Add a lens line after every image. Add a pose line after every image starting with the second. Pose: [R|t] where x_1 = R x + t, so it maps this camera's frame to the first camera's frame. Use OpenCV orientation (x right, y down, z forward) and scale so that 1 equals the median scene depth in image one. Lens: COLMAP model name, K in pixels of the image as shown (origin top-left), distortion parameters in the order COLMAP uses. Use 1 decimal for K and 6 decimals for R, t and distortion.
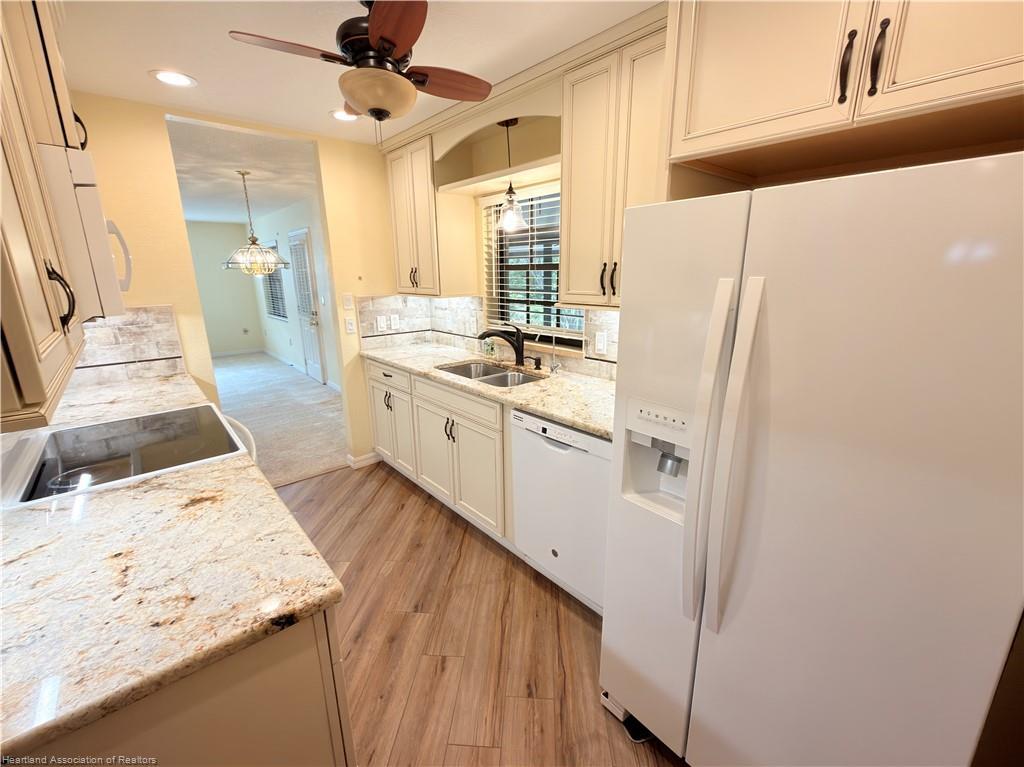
lens RADIAL K [[439.0, 0, 510.2], [0, 439.0, 386.6], [0, 0, 1]] dist [-0.001314, -0.000214]
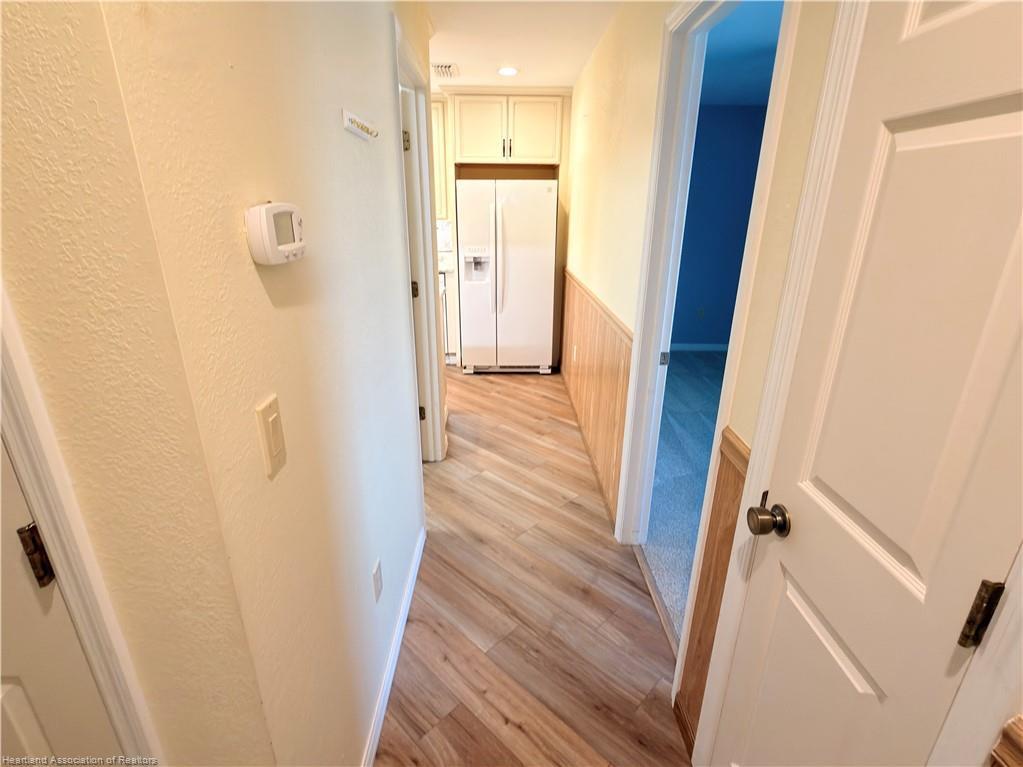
lens RADIAL K [[492.7, 0, 511.5], [0, 492.7, 383.5], [0, 0, 1]] dist [-0.000441, -0.000034]
pose [[0.646688, -0.243702, 0.722776, -1.006882], [0.180024, 0.969581, 0.165846, 0.202852], [-0.741206, 0.022866, 0.670888, -0.678960]]
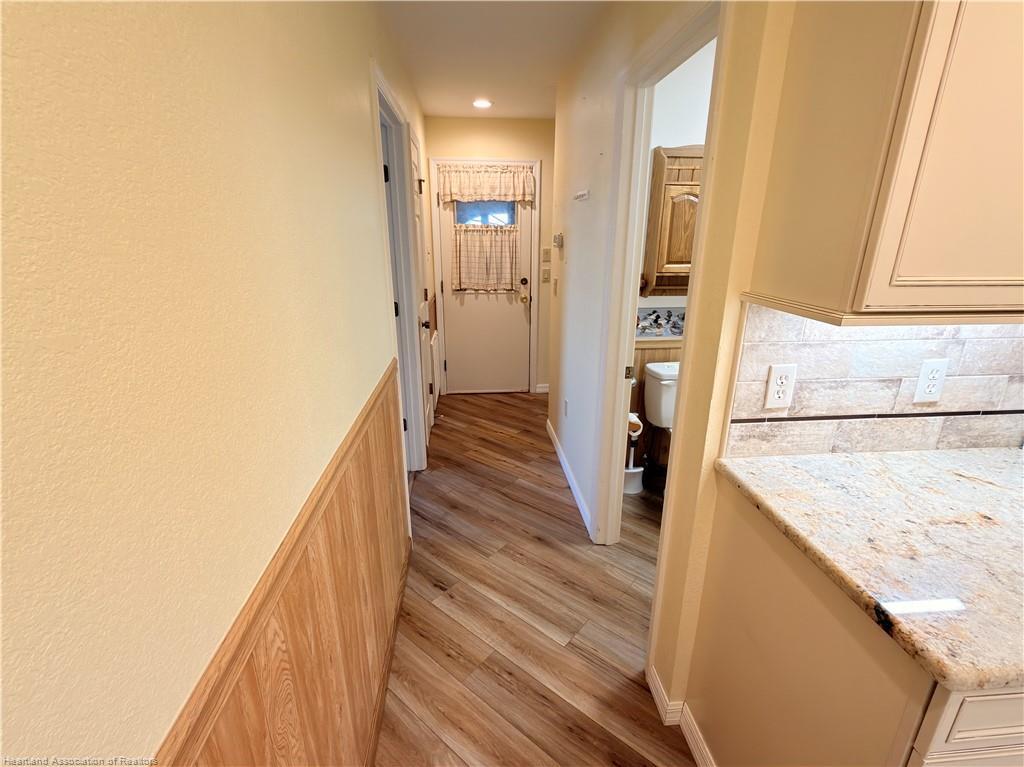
lens RADIAL K [[472.6, 0, 512.0], [0, 472.6, 383.5], [0, 0, 1]] dist [-0.000813, -0.000282]
pose [[-0.587908, 0.256385, -0.767223, 0.155741], [-0.201673, 0.872042, 0.445950, -0.044338], [0.783385, 0.416906, -0.460974, 0.193000]]
